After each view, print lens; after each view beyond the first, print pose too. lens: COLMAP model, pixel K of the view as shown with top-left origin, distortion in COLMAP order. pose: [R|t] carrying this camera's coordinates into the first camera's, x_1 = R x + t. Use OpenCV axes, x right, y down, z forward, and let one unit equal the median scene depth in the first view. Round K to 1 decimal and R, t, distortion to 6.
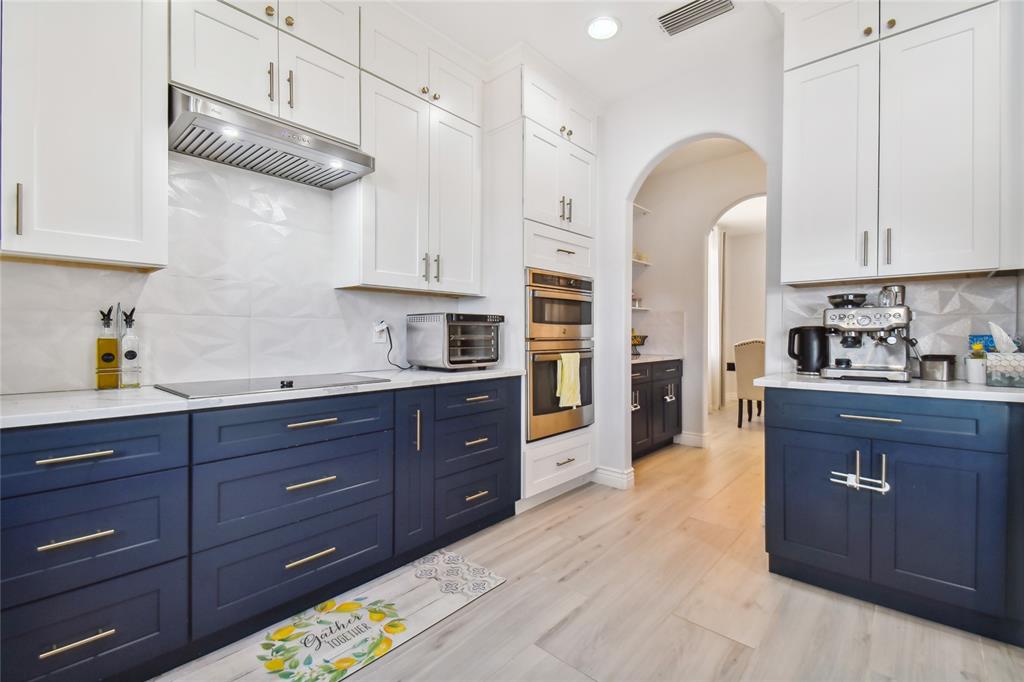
lens RADIAL K [[448.4, 0, 512.7], [0, 448.4, 335.3], [0, 0, 1]] dist [0.048403, -0.027561]
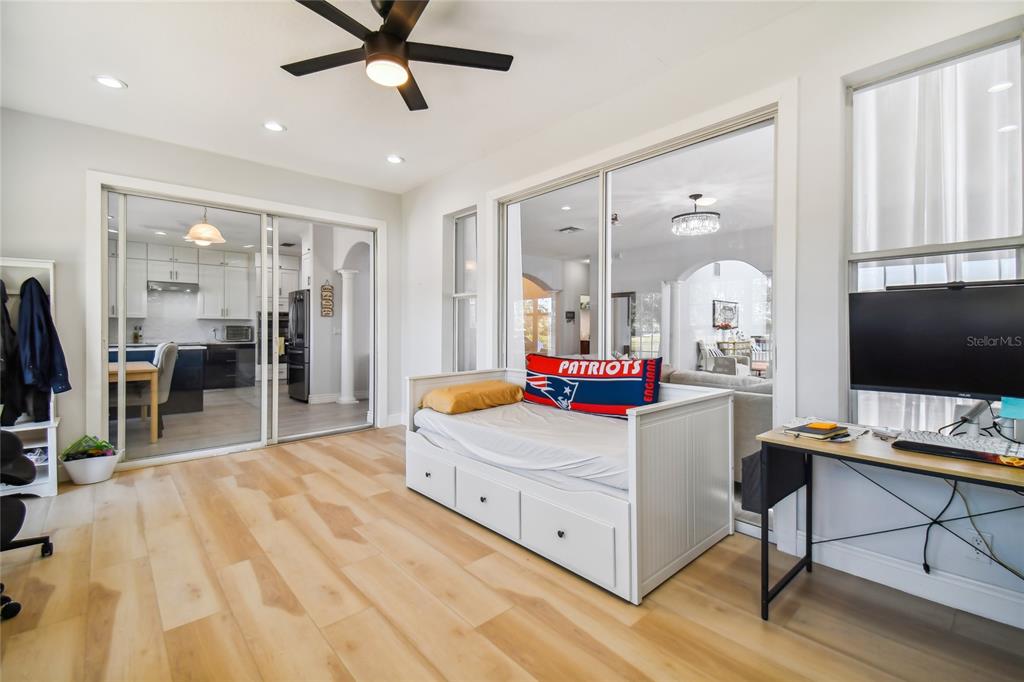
lens RADIAL K [[445.6, 0, 512.2], [0, 445.6, 334.9], [0, 0, 1]] dist [0.046789, -0.025954]
pose [[0.993949, -0.000786, -0.109839, 3.049837], [0.001781, 0.999958, 0.008960, -0.003415], [0.109828, -0.009101, 0.993909, -2.827978]]
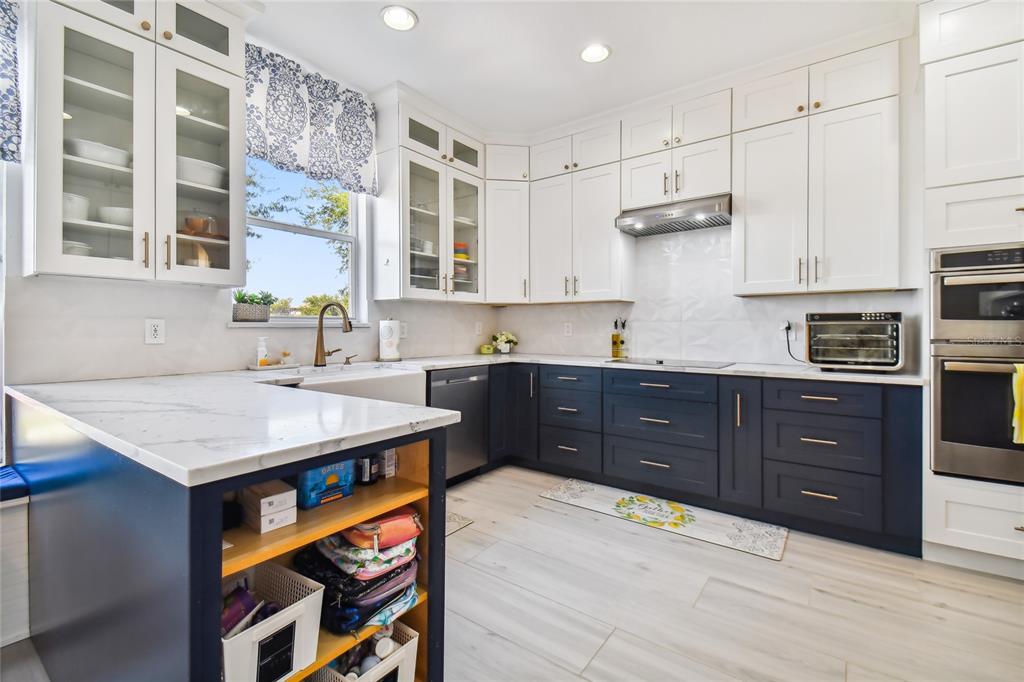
lens RADIAL K [[449.7, 0, 510.8], [0, 449.7, 330.6], [0, 0, 1]] dist [0.049799, -0.027807]
pose [[0.097824, 0.003127, -0.995199, 1.020273], [-0.002659, 0.999992, 0.002881, -0.012897], [0.995200, 0.002365, 0.097832, 0.253965]]
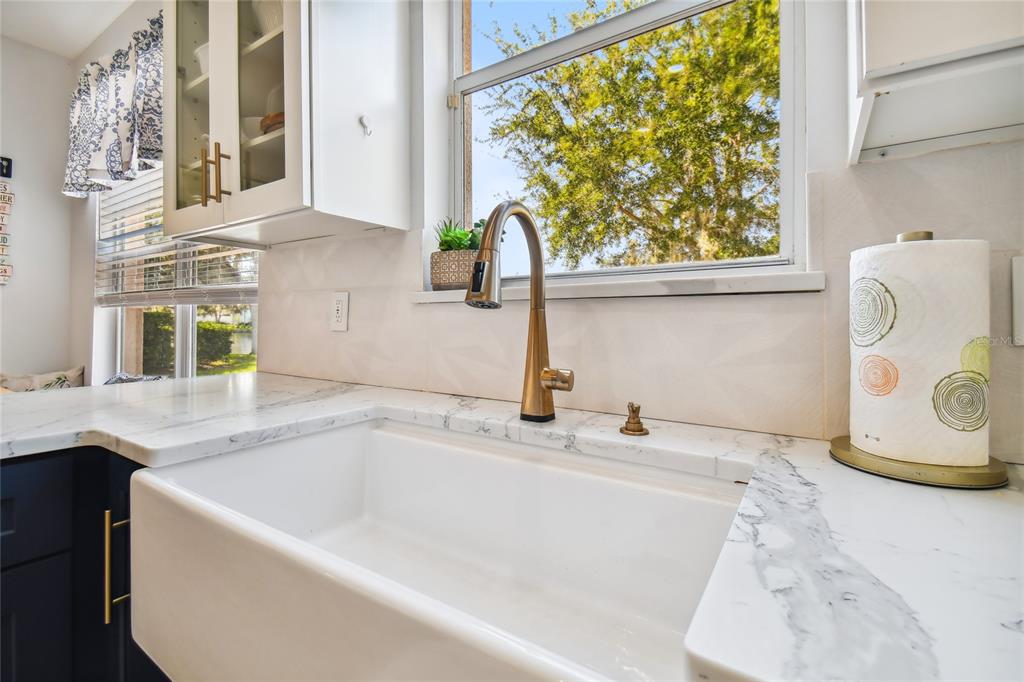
lens RADIAL K [[448.4, 0, 512.7], [0, 448.4, 335.3], [0, 0, 1]] dist [0.048403, -0.027561]
pose [[-0.987965, 0.001245, -0.154673, -0.338397], [-0.004128, 0.999399, 0.034410, 0.005398], [0.154623, 0.034635, -0.987366, 0.237679]]
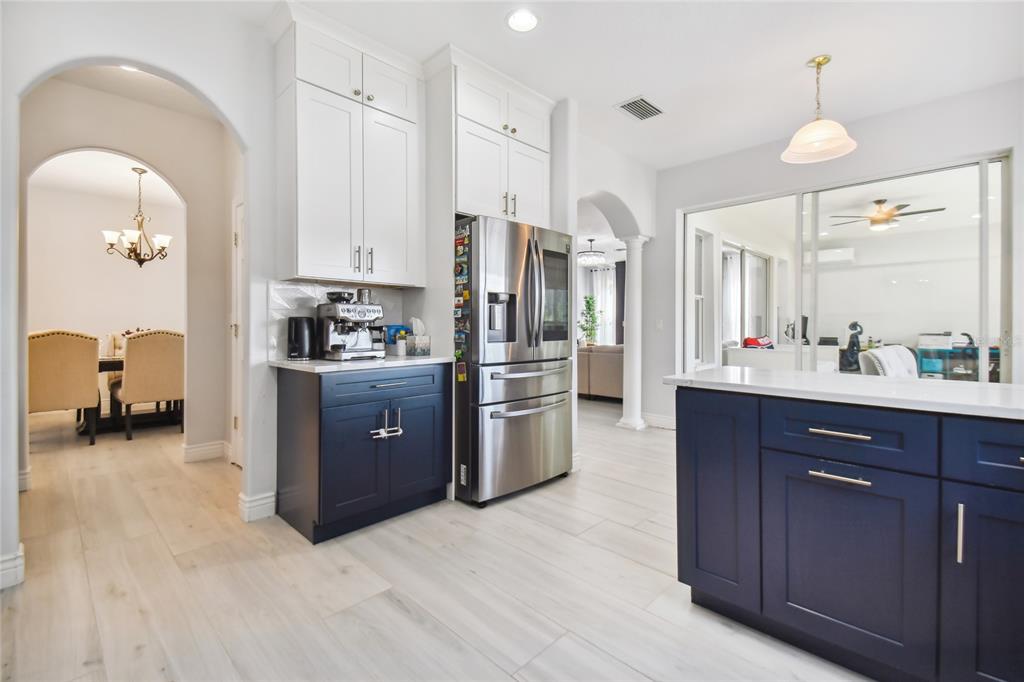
lens RADIAL K [[448.4, 0, 512.7], [0, 448.4, 335.3], [0, 0, 1]] dist [0.048403, -0.027561]
pose [[0.051629, -0.022457, 0.998414, -0.502194], [0.000662, 0.999748, 0.022453, -0.000253], [-0.998666, -0.000498, 0.051631, 0.500019]]
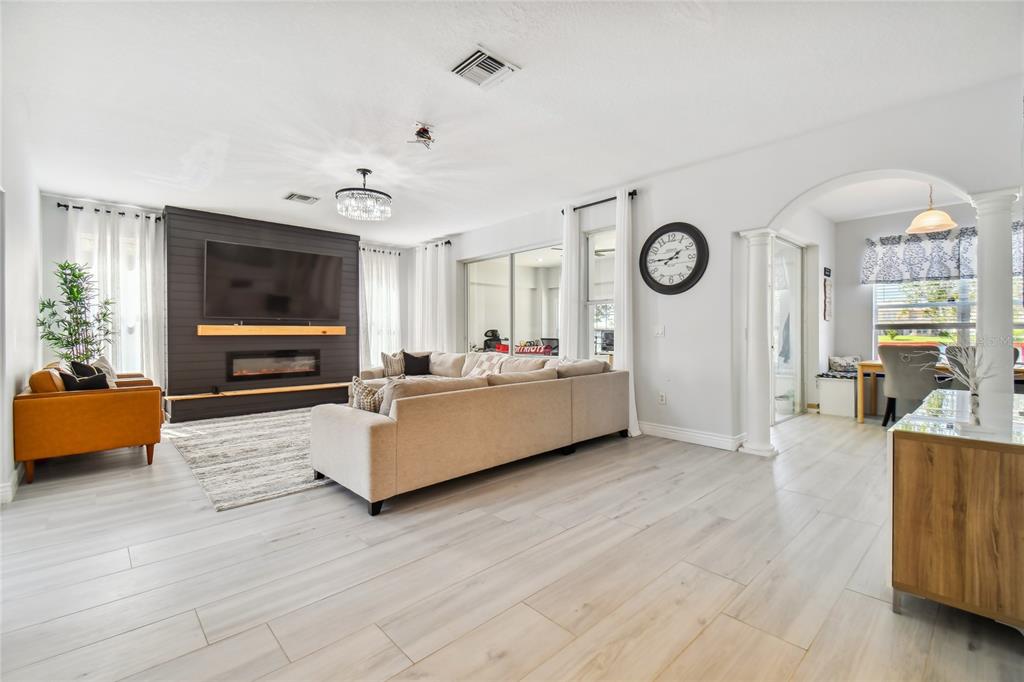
lens RADIAL K [[445.6, 0, 512.2], [0, 445.6, 334.9], [0, 0, 1]] dist [0.046789, -0.025954]
pose [[-0.995610, -0.000939, 0.093595, 2.894962], [-0.000417, 0.999984, 0.005588, -0.002897], [-0.093599, 0.005525, -0.995595, 2.151689]]
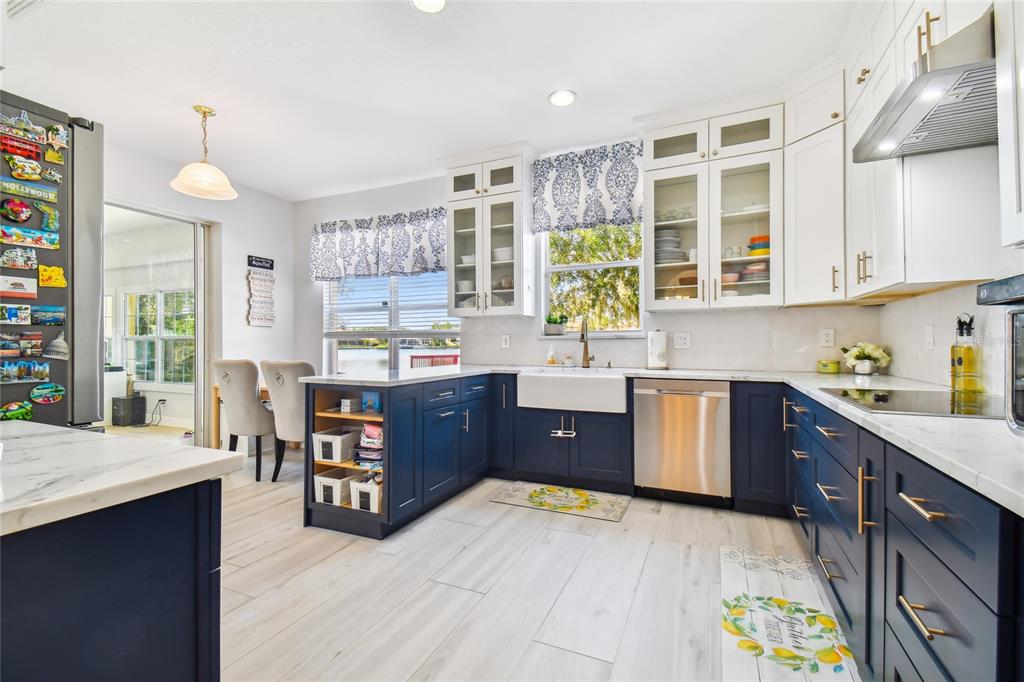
lens RADIAL K [[449.8, 0, 510.3], [0, 449.8, 345.9], [0, 0, 1]] dist [0.050967, -0.027101]
pose [[-0.951939, 0.002633, -0.306277, 0.438597], [0.000394, 0.999973, 0.007372, -0.001053], [0.306288, 0.006897, -0.951914, 1.490408]]
